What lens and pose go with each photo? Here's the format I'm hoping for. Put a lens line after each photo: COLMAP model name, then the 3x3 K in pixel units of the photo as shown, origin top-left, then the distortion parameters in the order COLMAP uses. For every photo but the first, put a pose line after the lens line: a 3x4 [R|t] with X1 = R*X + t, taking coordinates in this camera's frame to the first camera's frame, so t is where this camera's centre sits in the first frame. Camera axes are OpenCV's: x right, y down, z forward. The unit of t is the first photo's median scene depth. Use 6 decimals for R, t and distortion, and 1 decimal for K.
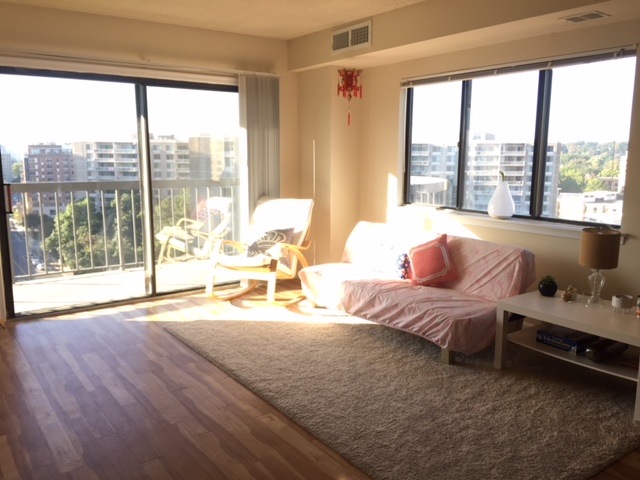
lens RADIAL K [[546.5, 0, 320.0], [0, 546.5, 235.8], [0, 0, 1]] dist [0.072872, -0.104668]
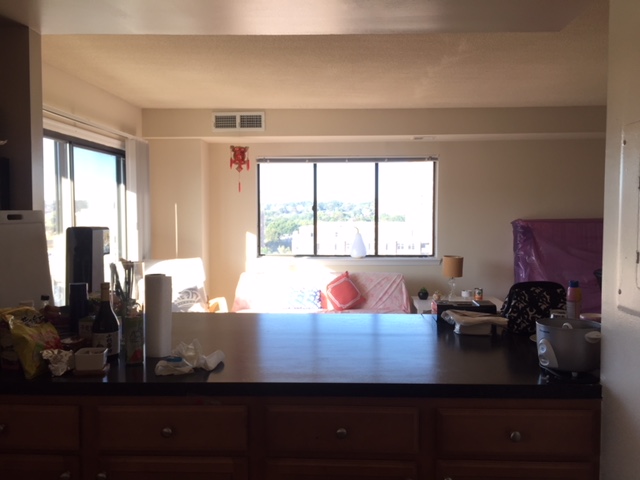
lens RADIAL K [[546.5, 0, 320.0], [0, 546.5, 235.8], [0, 0, 1]] dist [0.072872, -0.104668]
pose [[0.619613, -0.036792, 0.784044, -0.892651], [0.127602, 0.990334, -0.054368, -0.025790], [-0.774466, 0.133733, 0.618319, 0.173497]]
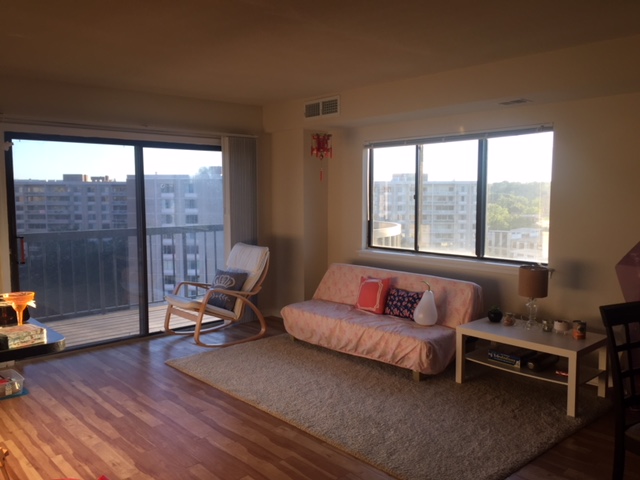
lens RADIAL K [[546.5, 0, 320.0], [0, 546.5, 235.8], [0, 0, 1]] dist [0.072872, -0.104668]
pose [[0.993857, -0.014955, 0.109658, -0.091491], [0.022853, 0.997206, -0.071123, -0.003498], [-0.108288, 0.073192, 0.991422, -0.162648]]
